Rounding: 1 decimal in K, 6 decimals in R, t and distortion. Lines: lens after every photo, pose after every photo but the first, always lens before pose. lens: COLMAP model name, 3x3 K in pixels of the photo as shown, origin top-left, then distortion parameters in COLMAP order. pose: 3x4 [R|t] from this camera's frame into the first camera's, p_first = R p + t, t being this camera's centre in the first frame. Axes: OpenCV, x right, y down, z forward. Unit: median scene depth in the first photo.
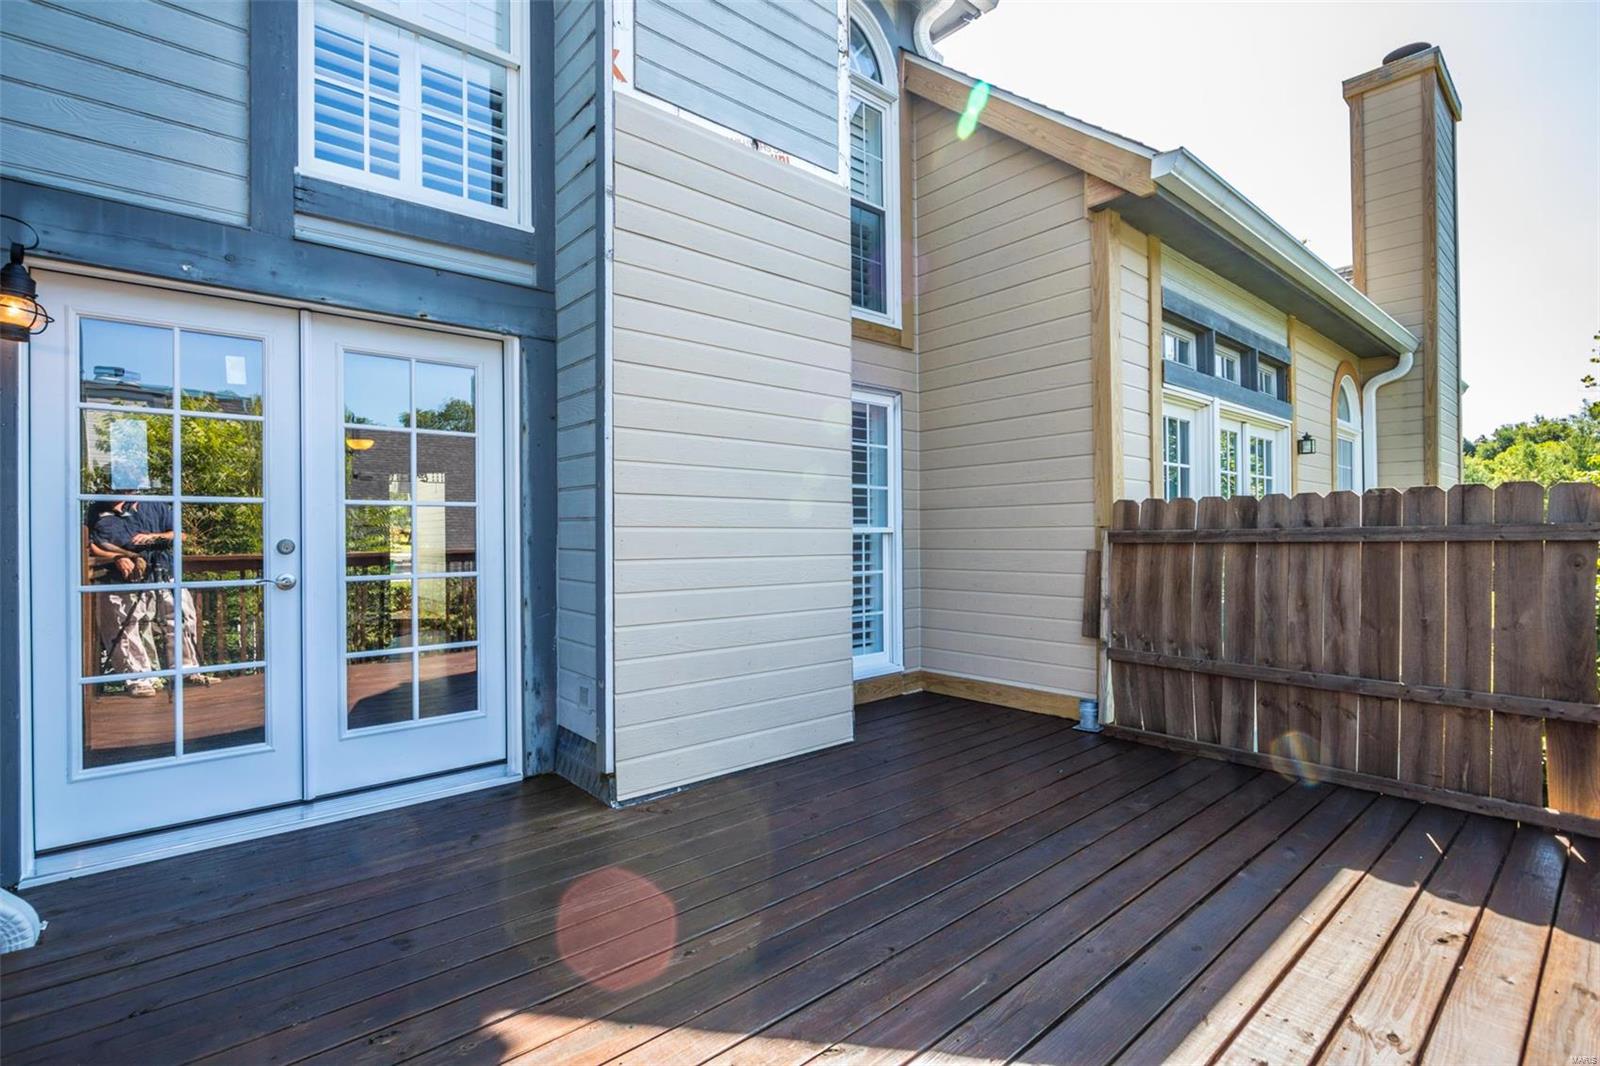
lens RADIAL K [[736.2, 0, 796.7], [0, 736.2, 534.1], [0, 0, 1]] dist [0.000414, 0.000068]
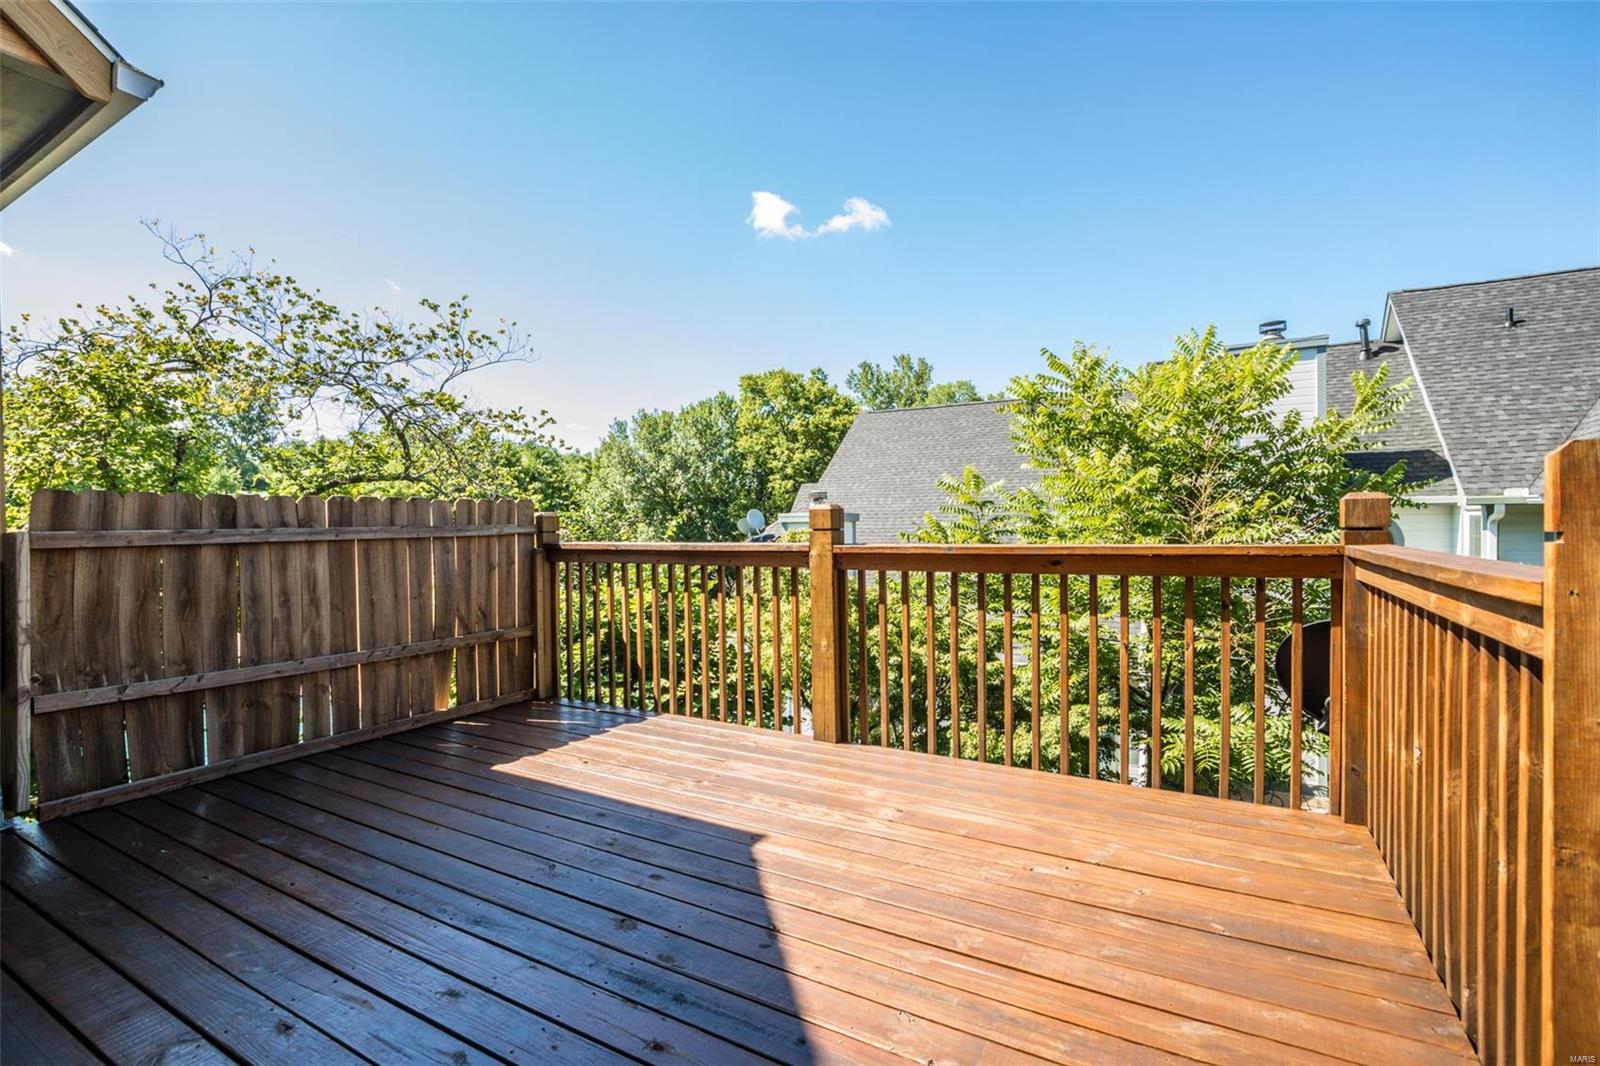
lens RADIAL K [[736.2, 0, 796.9], [0, 736.2, 536.8], [0, 0, 1]] dist [0.000414, 0.000068]
pose [[-0.318119, -0.005006, 0.948037, -0.570549], [0.006720, 0.999949, 0.007535, 0.001117], [-0.948027, 0.008767, -0.318069, 0.647211]]
